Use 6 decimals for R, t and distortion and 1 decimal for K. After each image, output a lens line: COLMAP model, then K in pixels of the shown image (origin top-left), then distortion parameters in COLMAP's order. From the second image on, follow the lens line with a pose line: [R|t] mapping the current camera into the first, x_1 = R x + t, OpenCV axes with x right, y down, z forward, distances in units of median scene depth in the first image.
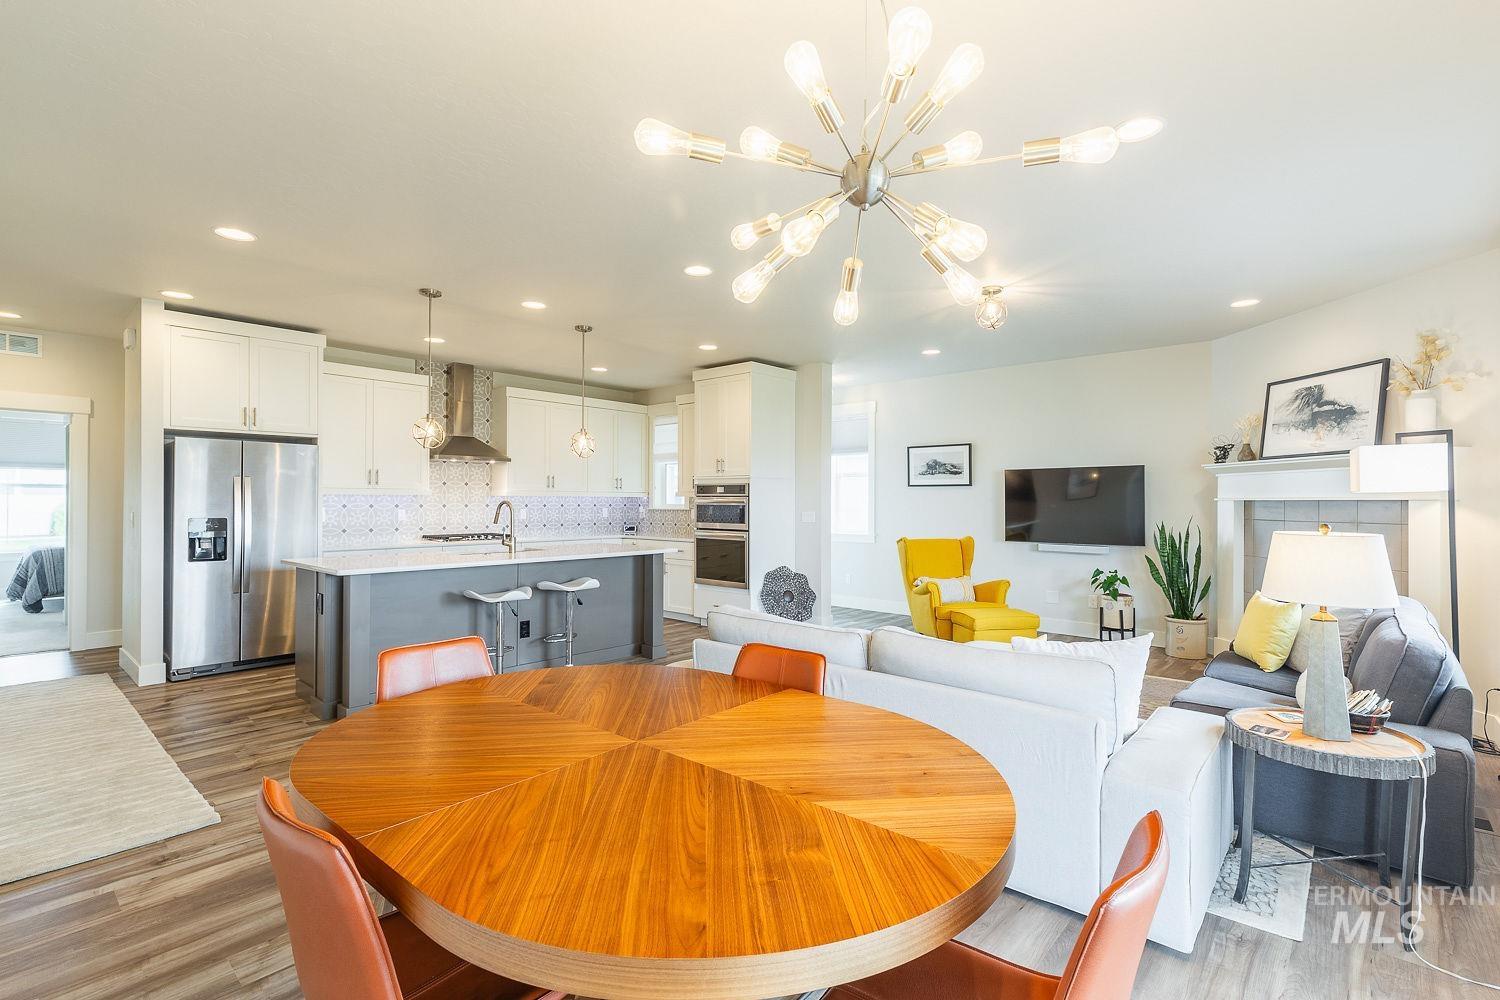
lens RADIAL K [[677.6, 0, 778.1], [0, 677.6, 490.3], [0, 0, 1]] dist [0.011854, -0.001868]
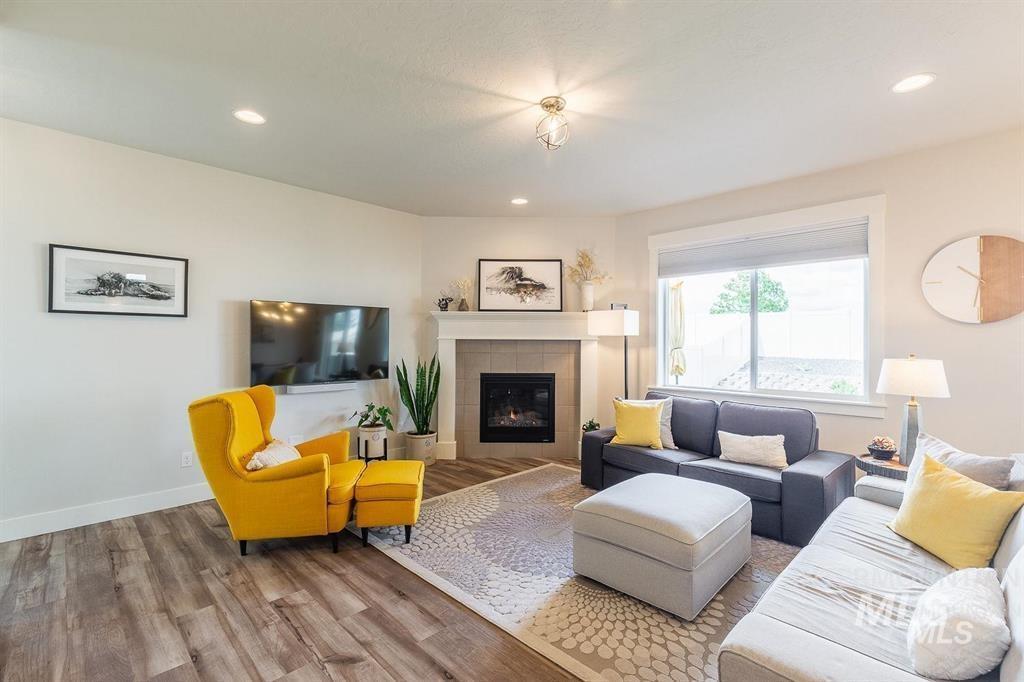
lens RADIAL K [[462.5, 0, 520.9], [0, 462.5, 337.6], [0, 0, 1]] dist [0.011854, -0.001868]
pose [[0.086761, 0.007675, 0.996200, -0.202188], [-0.021861, 0.999744, -0.005799, 0.011438], [-0.995989, -0.021275, 0.086906, 0.667698]]
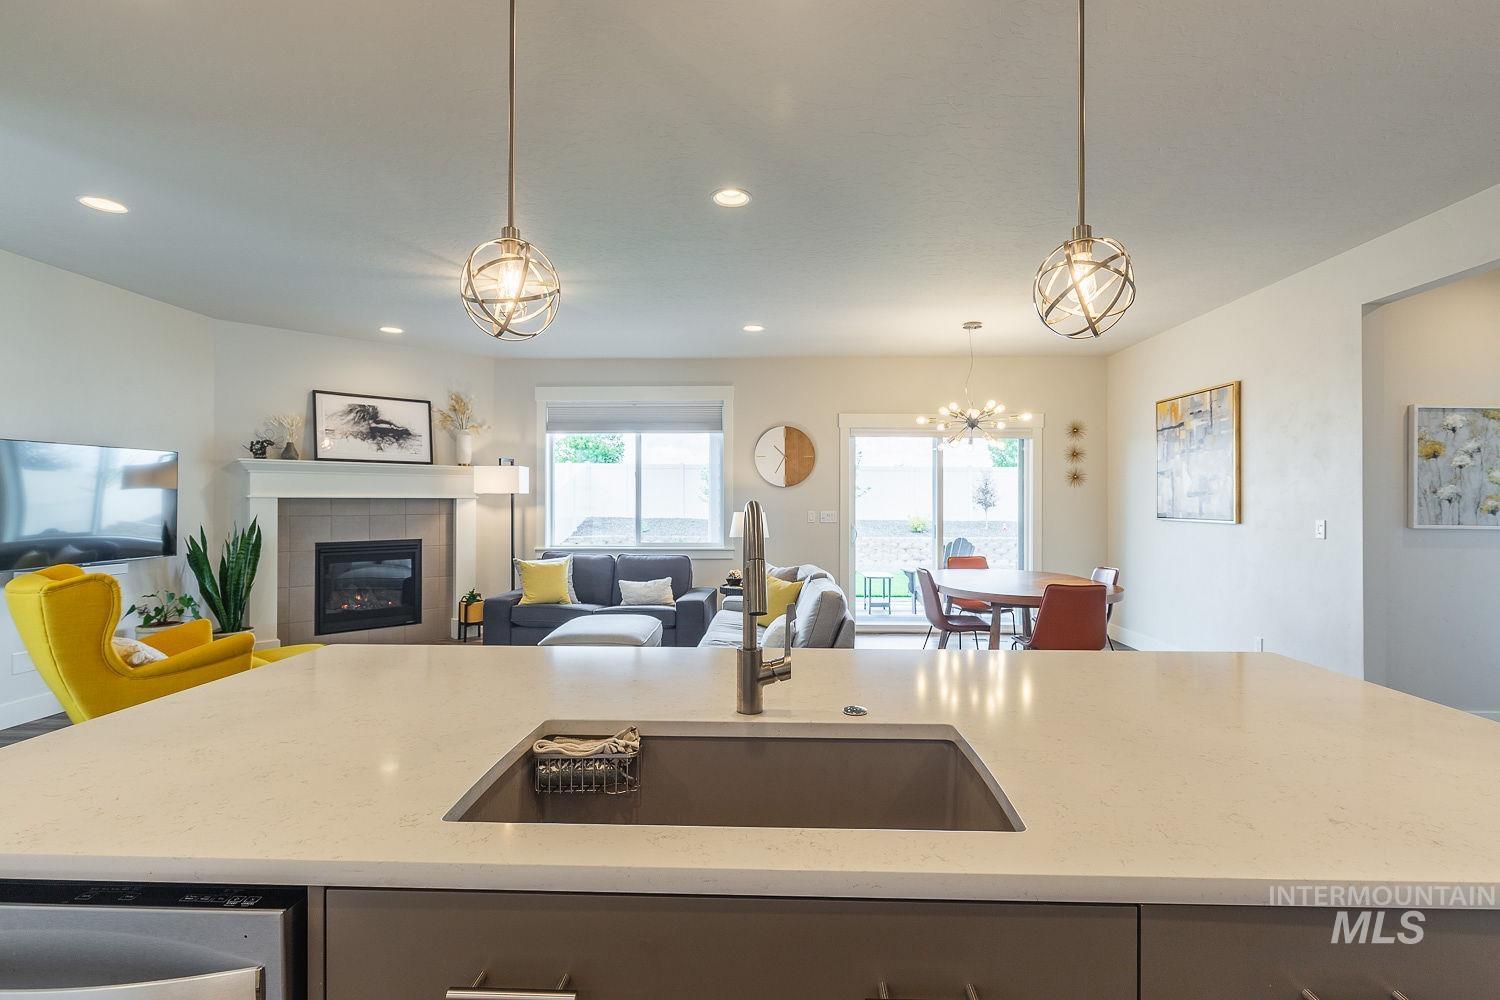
lens RADIAL K [[677.6, 0, 757.4], [0, 677.6, 498.7], [0, 0, 1]] dist [0.011854, -0.001868]
pose [[-0.614235, -0.000671, 0.789123, -0.459584], [-0.016422, 0.999794, -0.011932, 0.013992], [-0.788953, -0.020288, -0.614119, 0.895367]]
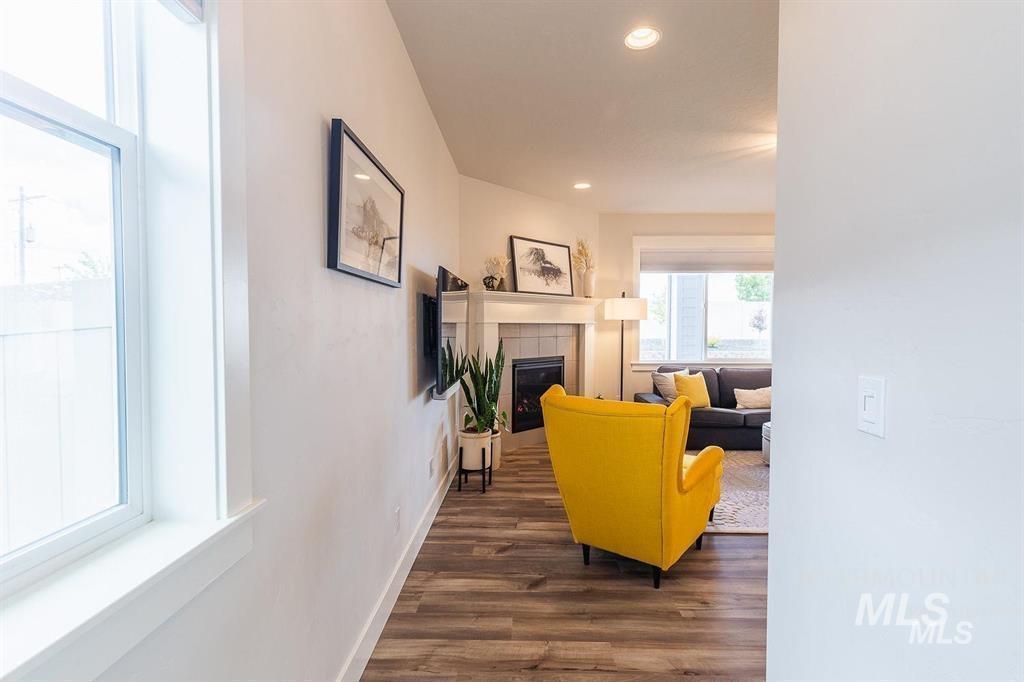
lens RADIAL K [[462.5, 0, 529.0], [0, 462.5, 333.0], [0, 0, 1]] dist [0.011854, -0.001868]
pose [[-0.637904, -0.021738, 0.769809, -0.002378], [-0.020566, 0.999726, 0.011188, 0.018807], [-0.769841, -0.008695, -0.638177, 1.257023]]
